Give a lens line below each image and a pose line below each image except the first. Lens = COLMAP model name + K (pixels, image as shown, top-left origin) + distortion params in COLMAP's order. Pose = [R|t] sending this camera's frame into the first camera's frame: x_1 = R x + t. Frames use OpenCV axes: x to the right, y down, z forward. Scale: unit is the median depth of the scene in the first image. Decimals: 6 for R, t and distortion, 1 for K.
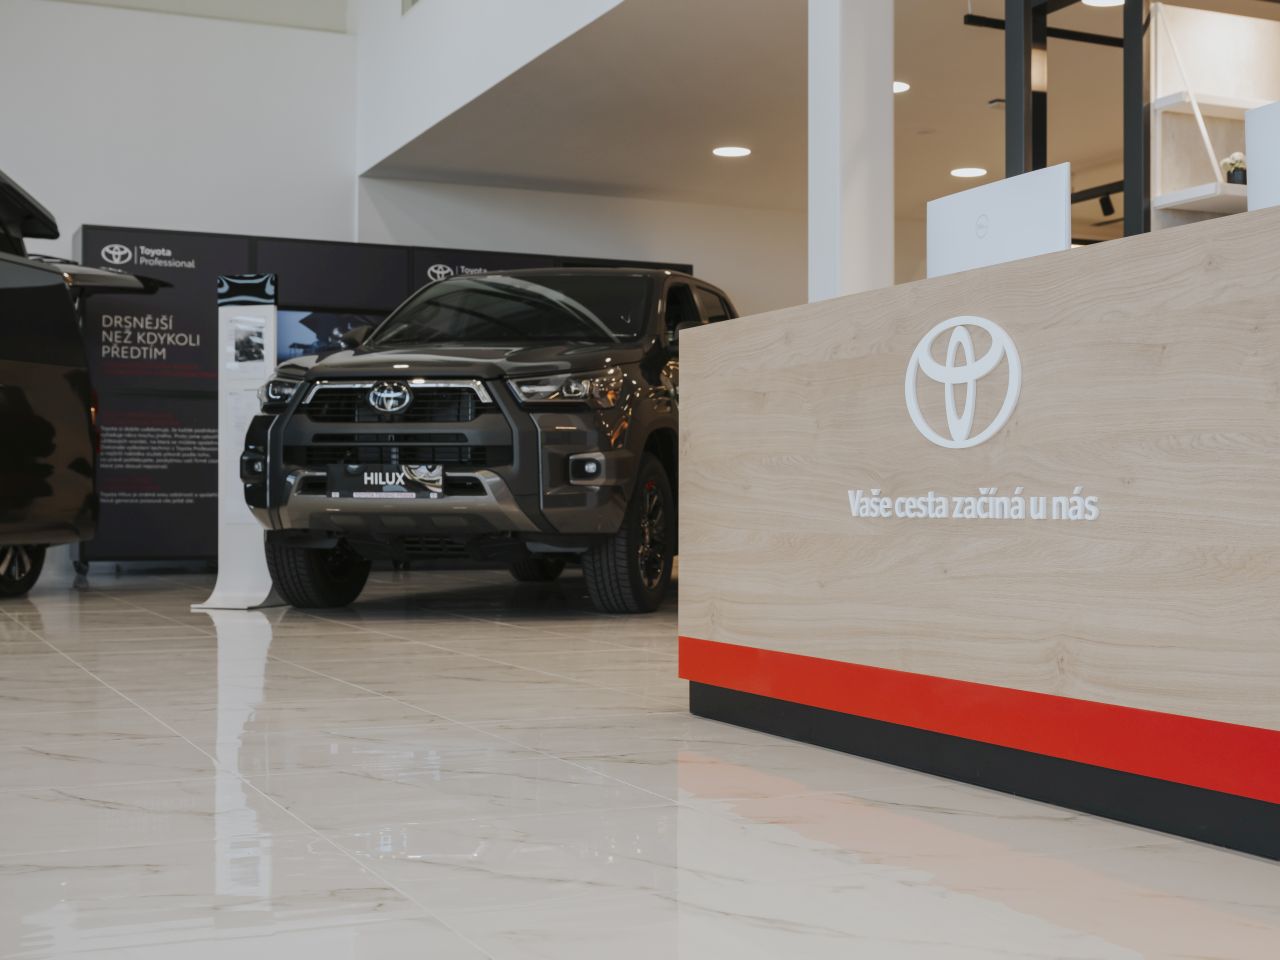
lens RADIAL K [[1810.8, 0, 739.4], [0, 1810.8, 476.2], [0, 0, 1]] dist [0.004609, 0.027076]
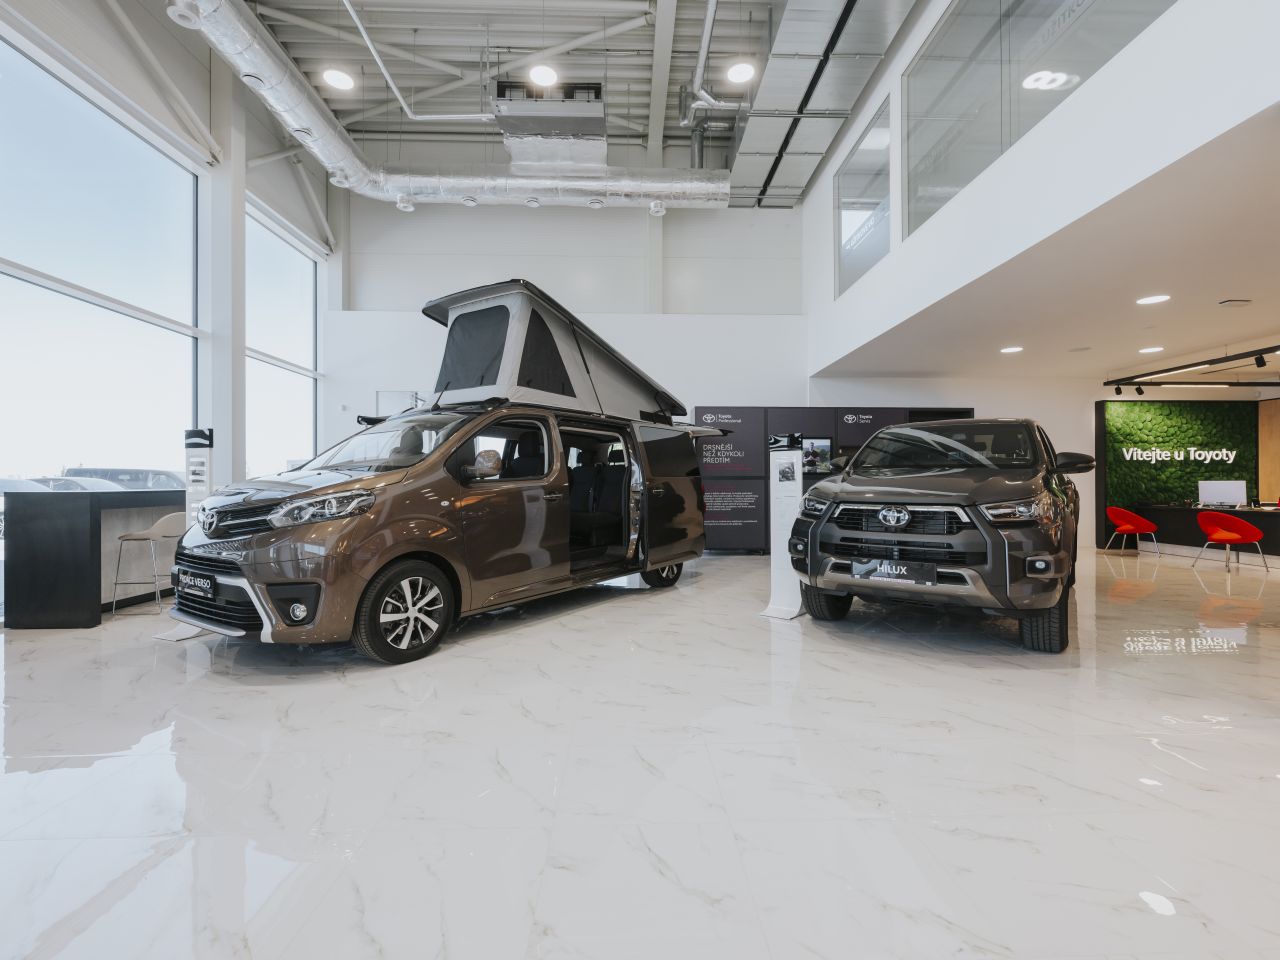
lens RADIAL K [[578.4, 0, 651.0], [0, 578.4, 478.1], [0, 0, 1]] dist [0.001515, 0.000578]
pose [[0.917039, -0.006783, -0.398740, -0.185993], [0.009667, 0.999940, 0.005223, -0.081141], [0.398680, -0.008644, 0.917049, 0.460959]]
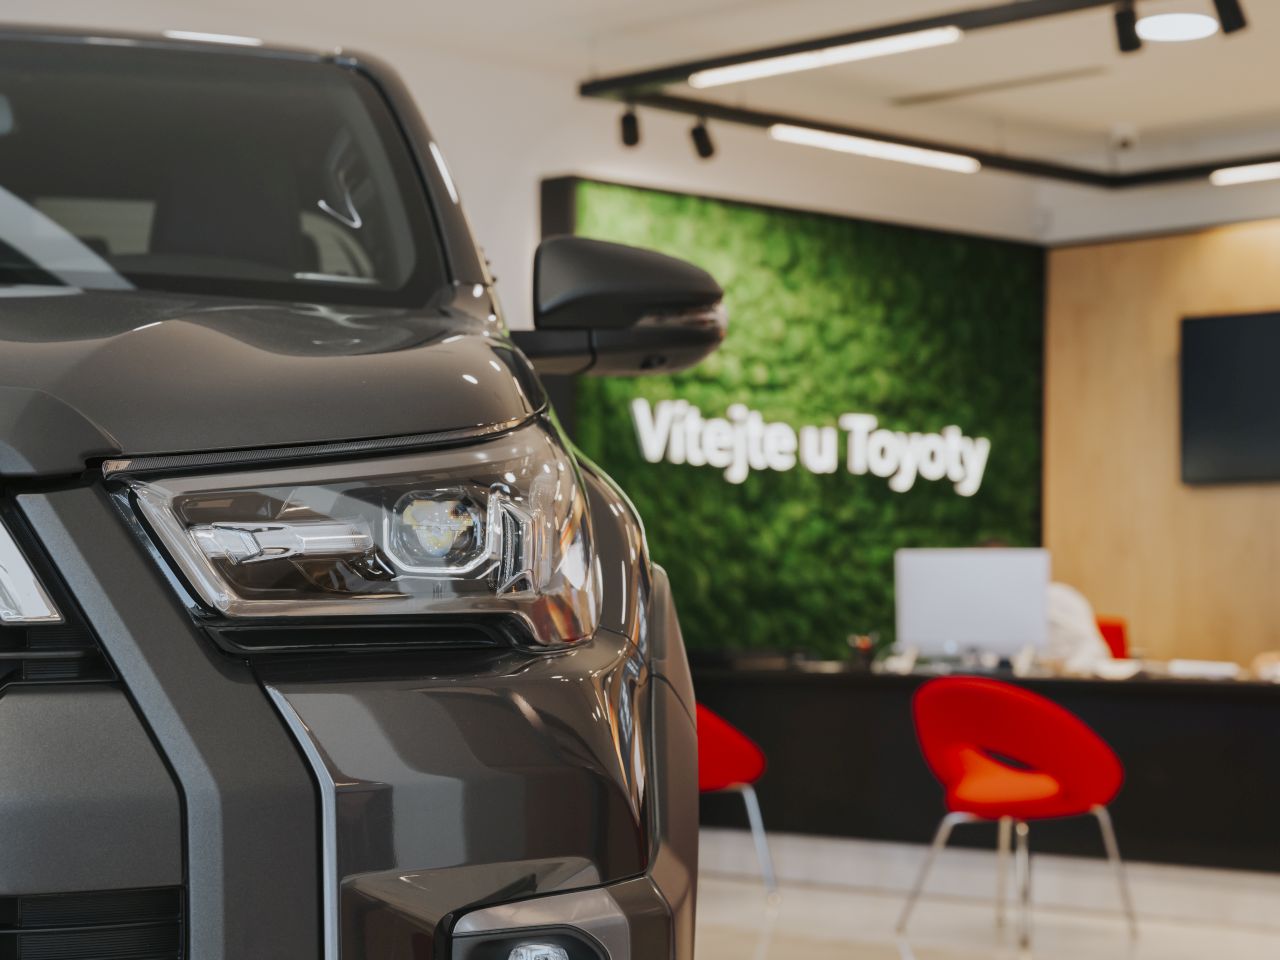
lens RADIAL K [[2930.6, 0, 640.0], [0, 2930.6, 480.0], [0, 0, 1]] dist [0.008456, 0.251233]
pose [[0.950996, 0.020058, 0.308552, -0.168121], [-0.009845, 0.999352, -0.034620, -0.044822], [-0.309047, 0.029886, 0.950577, 0.726609]]
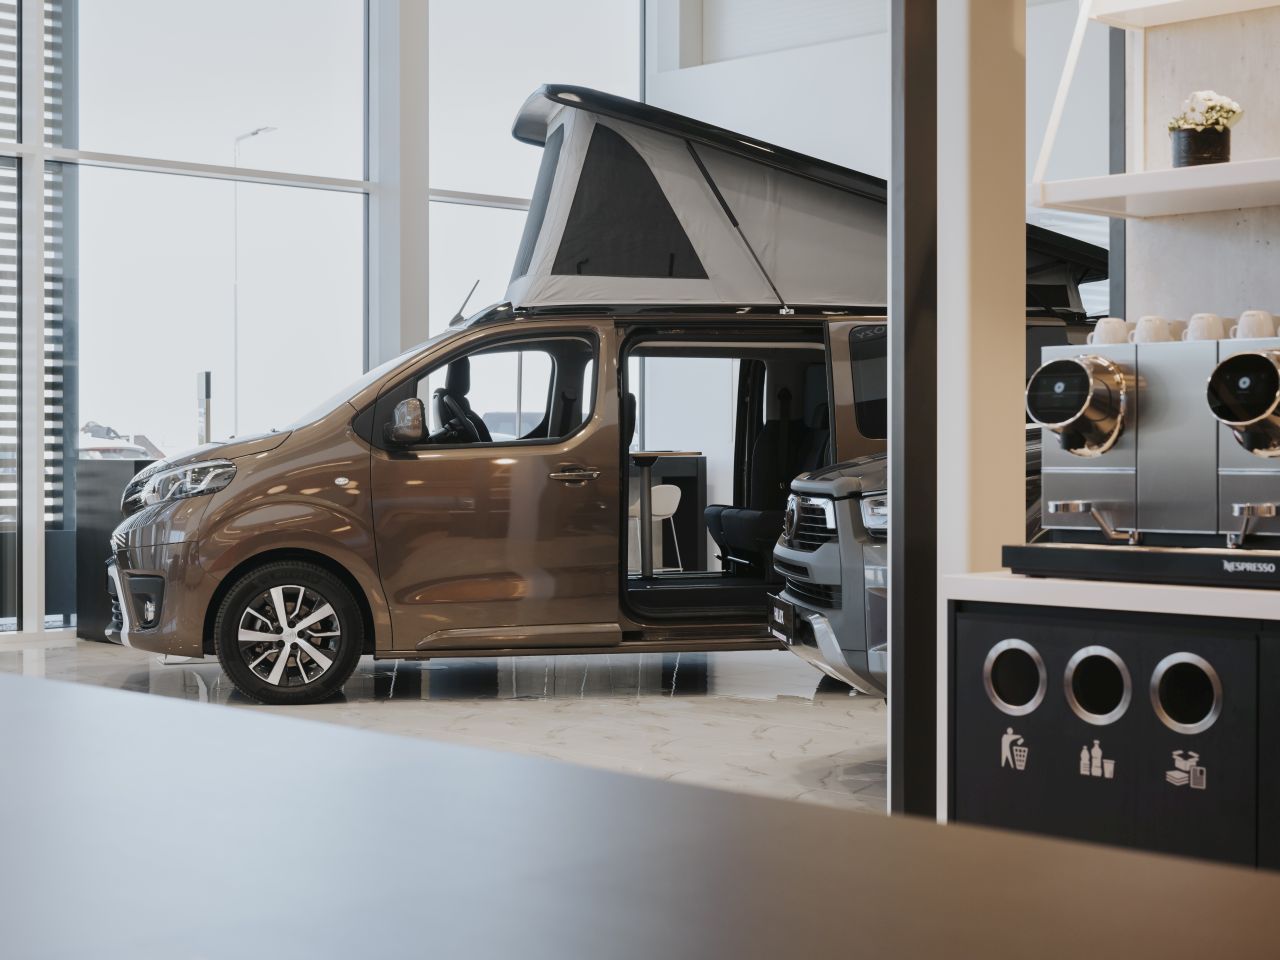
lens RADIAL K [[2127.1, 0, 640.0], [0, 2127.1, 480.0], [0, 0, 1]] dist [-0.020880, -0.006523]
pose [[0.327048, 0.014408, -0.944898, 0.701492], [0.014186, 0.999696, 0.020154, -0.081226], [0.944901, -0.019996, 0.326744, 0.617989]]
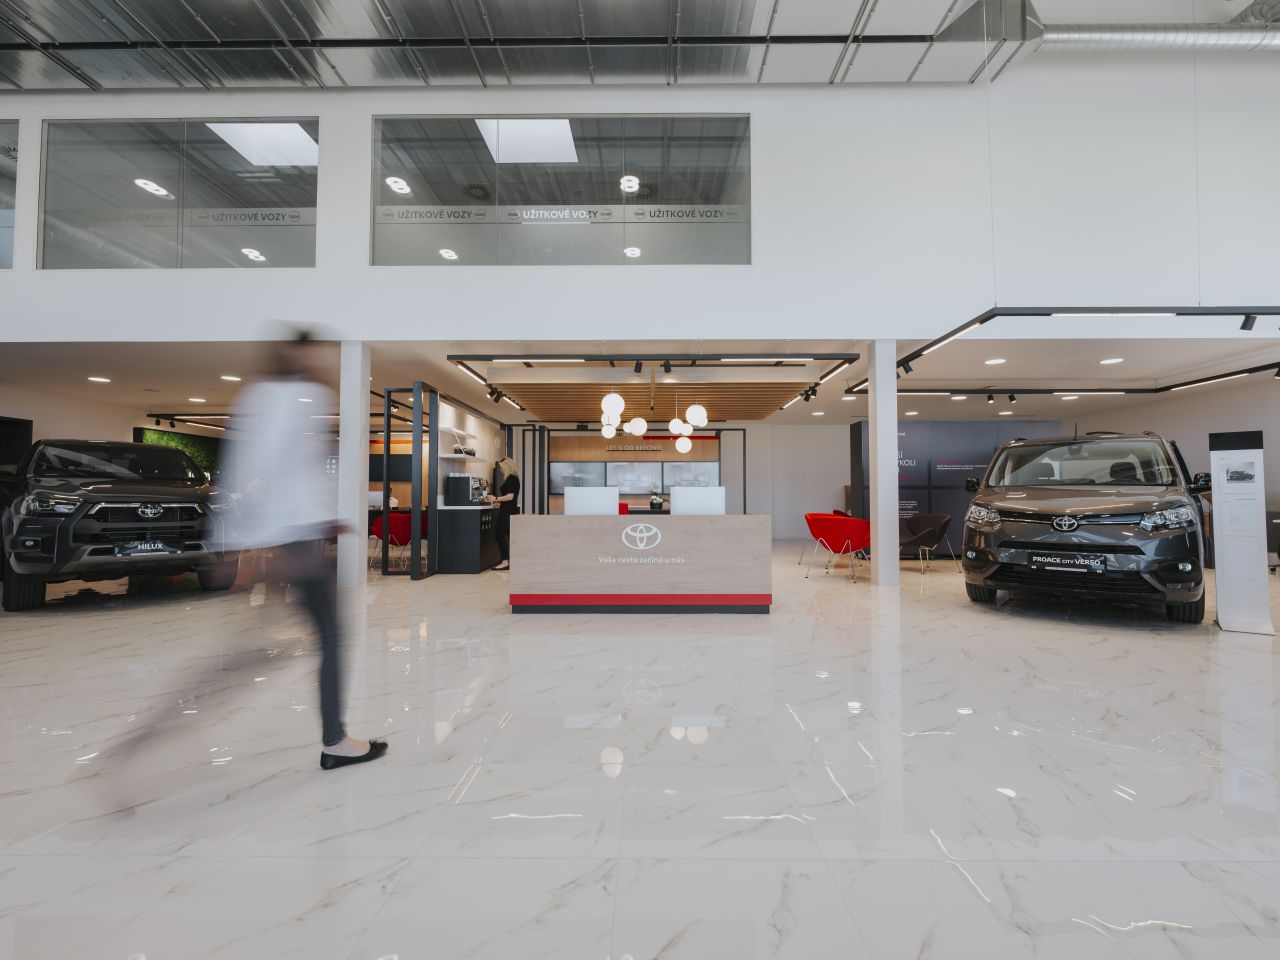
lens RADIAL K [[578.4, 0, 651.0], [0, 578.4, 478.1], [0, 0, 1]] dist [0.001515, 0.000578]
pose [[0.443123, 0.031889, 0.895893, -0.574204], [-0.013019, 0.999491, -0.029137, -0.072360], [-0.896366, 0.001248, 0.443313, 0.099474]]
